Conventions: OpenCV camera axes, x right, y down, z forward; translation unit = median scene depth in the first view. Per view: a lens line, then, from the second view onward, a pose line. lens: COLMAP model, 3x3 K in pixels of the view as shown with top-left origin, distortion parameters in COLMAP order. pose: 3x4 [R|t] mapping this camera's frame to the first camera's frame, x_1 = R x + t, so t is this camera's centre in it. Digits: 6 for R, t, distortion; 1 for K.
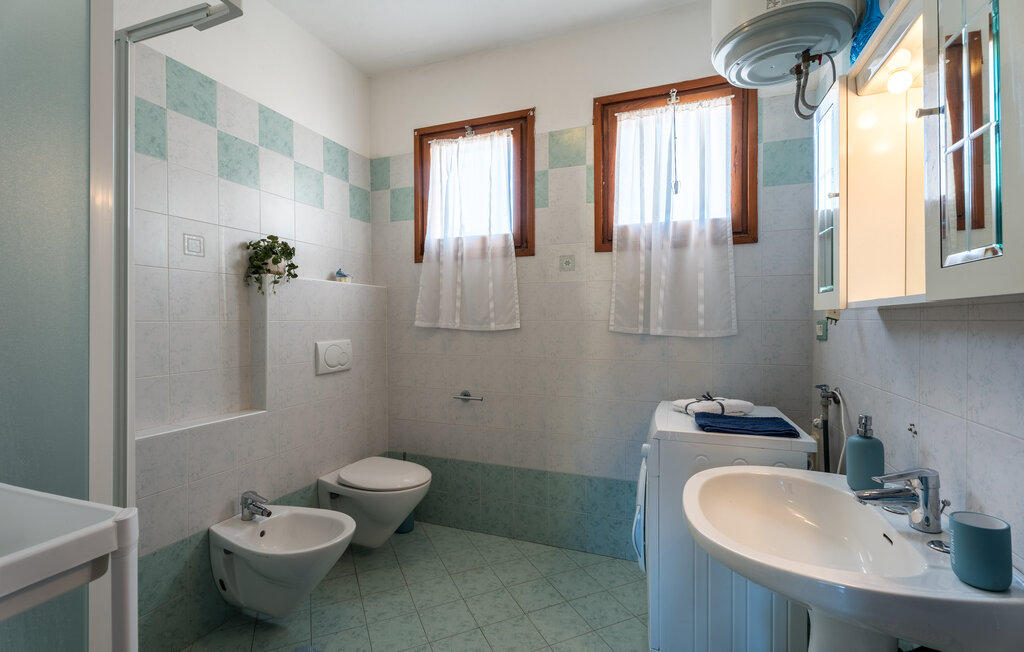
lens RADIAL K [[463.7, 0, 512.0], [0, 463.7, 326.0], [0, 0, 1]] dist [-0.000760, -0.000087]
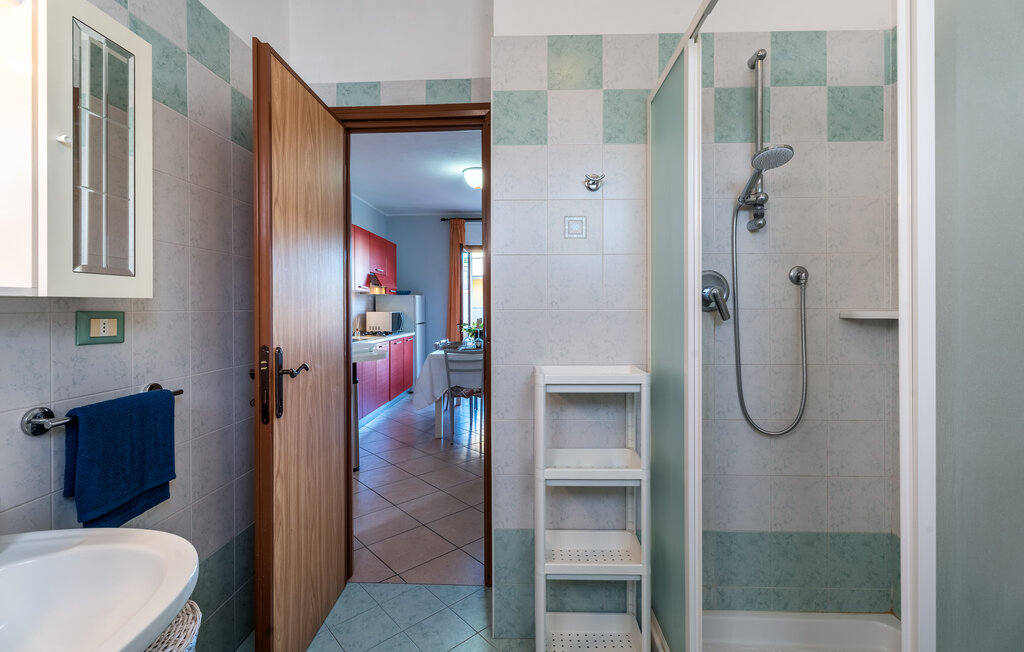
lens RADIAL K [[485.3, 0, 512.0], [0, 485.3, 326.0], [0, 0, 1]] dist [-0.000793, -0.000023]
pose [[0.330418, 0.036244, -0.943139, 0.290970], [-0.005258, 0.999318, 0.036561, -0.015905], [0.943820, -0.007122, 0.330383, 0.820167]]
